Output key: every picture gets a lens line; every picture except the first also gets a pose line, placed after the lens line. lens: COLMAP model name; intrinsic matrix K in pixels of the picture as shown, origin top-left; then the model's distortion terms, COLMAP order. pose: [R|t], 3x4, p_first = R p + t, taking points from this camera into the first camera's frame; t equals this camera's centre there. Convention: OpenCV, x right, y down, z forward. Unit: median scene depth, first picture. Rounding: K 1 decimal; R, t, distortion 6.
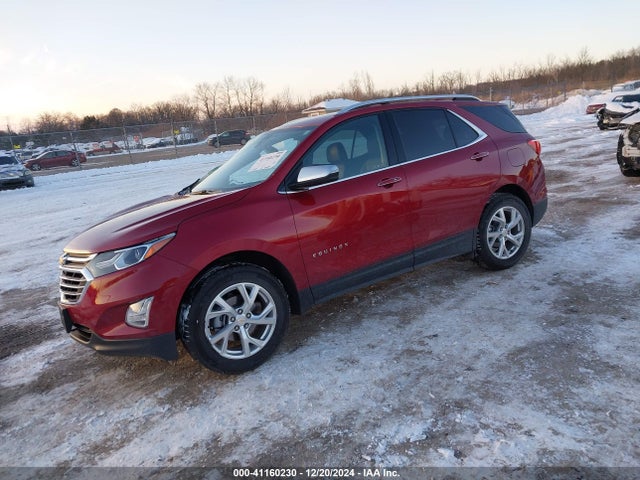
lens RADIAL K [[495.8, 0, 317.3], [0, 495.8, 256.7], [0, 0, 1]] dist [0.020561, -0.013633]
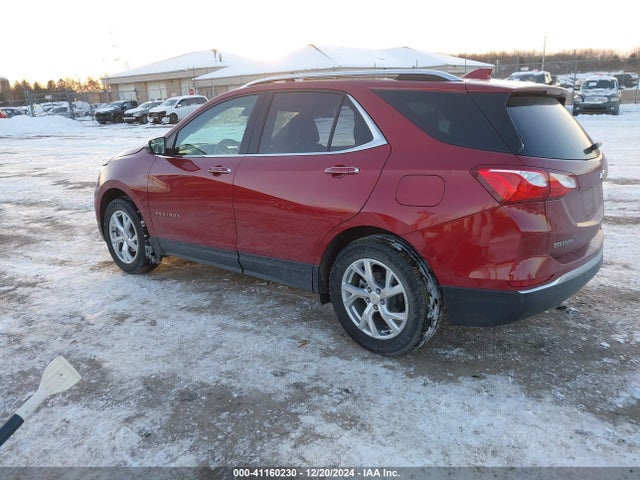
lens RADIAL K [[495.8, 0, 316.5], [0, 495.8, 241.3], [0, 0, 1]] dist [0.020561, -0.013633]
pose [[0.299475, 0.358076, -0.884362, 0.939812], [-0.235788, 0.925928, 0.295061, -0.301806], [0.924510, 0.120159, 0.361722, 0.731234]]
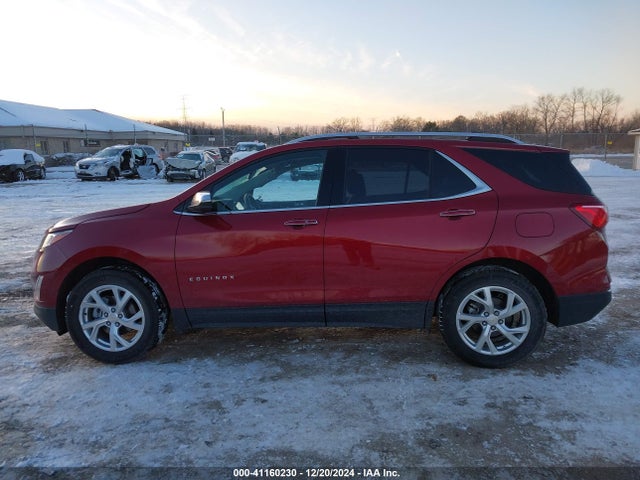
lens RADIAL K [[495.8, 0, 315.2], [0, 495.8, 252.2], [0, 0, 1]] dist [0.020561, -0.013633]
pose [[0.788312, 0.216253, -0.576019, 0.607431], [-0.229935, 0.971910, 0.050203, -0.130967], [0.570696, 0.092871, 0.815893, 0.241200]]
